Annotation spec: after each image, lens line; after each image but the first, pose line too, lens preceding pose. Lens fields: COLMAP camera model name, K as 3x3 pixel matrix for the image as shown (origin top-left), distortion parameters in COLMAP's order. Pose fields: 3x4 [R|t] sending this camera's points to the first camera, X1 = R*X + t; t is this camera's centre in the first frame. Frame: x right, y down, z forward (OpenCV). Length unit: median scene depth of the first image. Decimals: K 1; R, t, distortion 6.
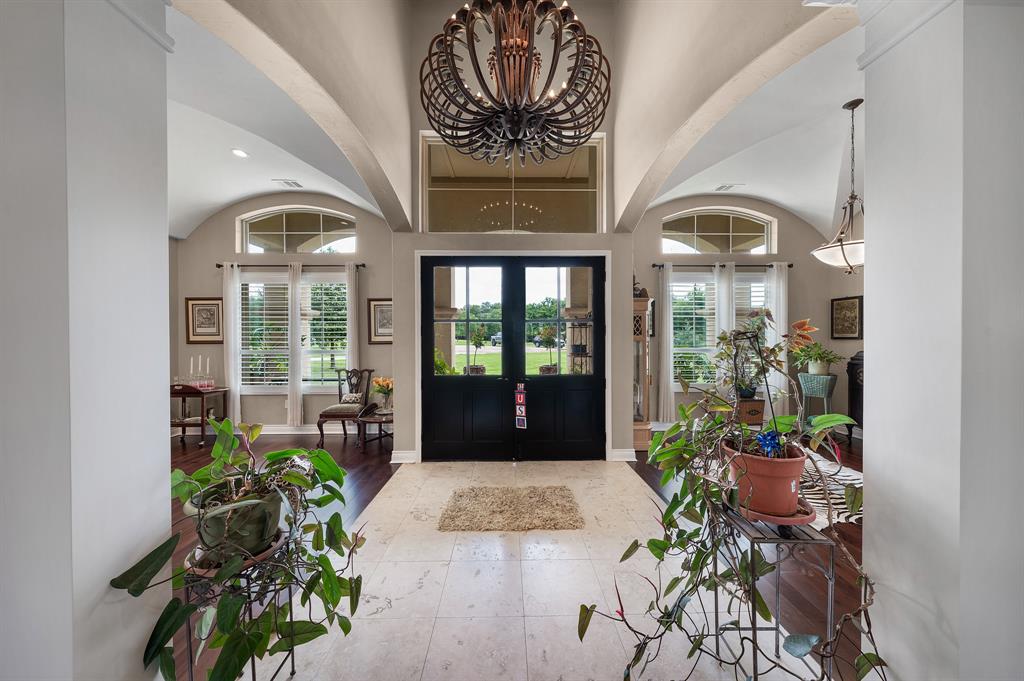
lens RADIAL K [[353.9, 0, 511.6], [0, 353.9, 339.5], [0, 0, 1]] dist [0.000905, -0.000037]
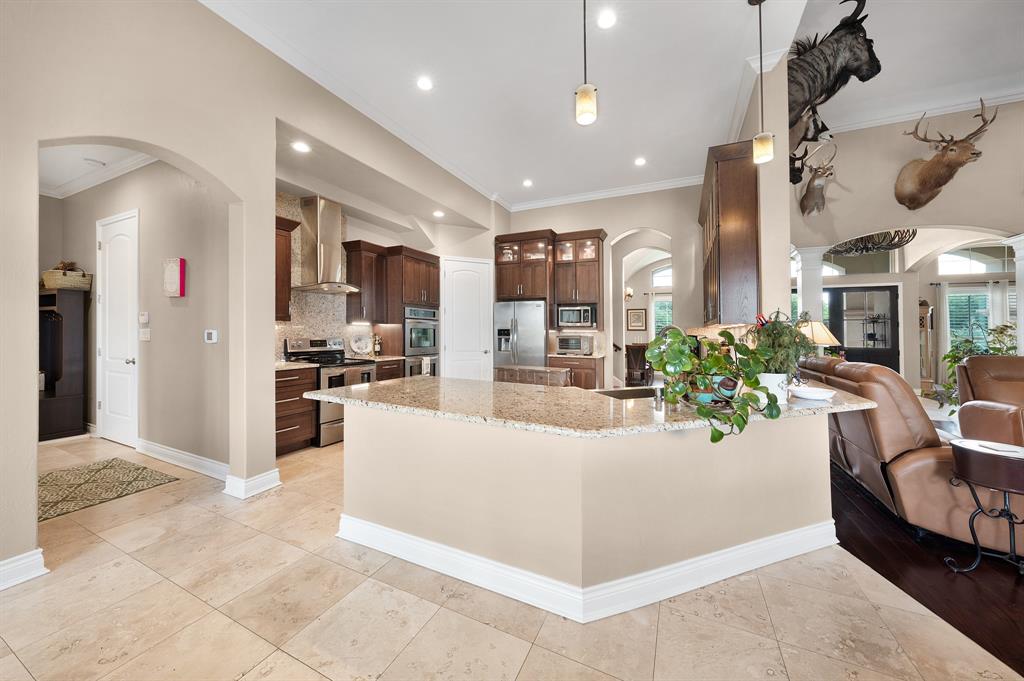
lens RADIAL K [[353.9, 0, 521.7], [0, 353.9, 324.1], [0, 0, 1]] dist [0.000905, -0.000037]
pose [[0.900592, 0.000011, -0.434666, -0.646574], [-0.014440, 0.999449, -0.029894, 0.050504], [0.434426, 0.033199, 0.900095, -1.403467]]
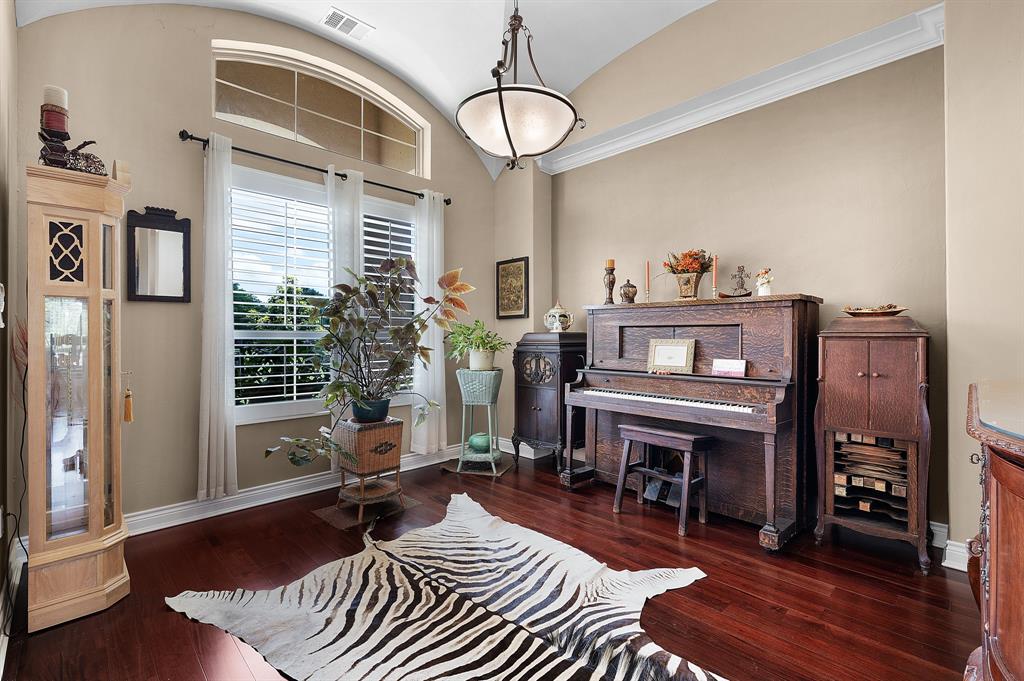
lens RADIAL K [[448.6, 0, 515.9], [0, 448.6, 337.9], [0, 0, 1]] dist [0.000380, 0.000020]
pose [[0.725936, -0.000134, 0.687763, 0.369441], [0.007120, 0.999948, -0.007320, 0.049412], [-0.687726, 0.010211, 0.725899, 0.381929]]
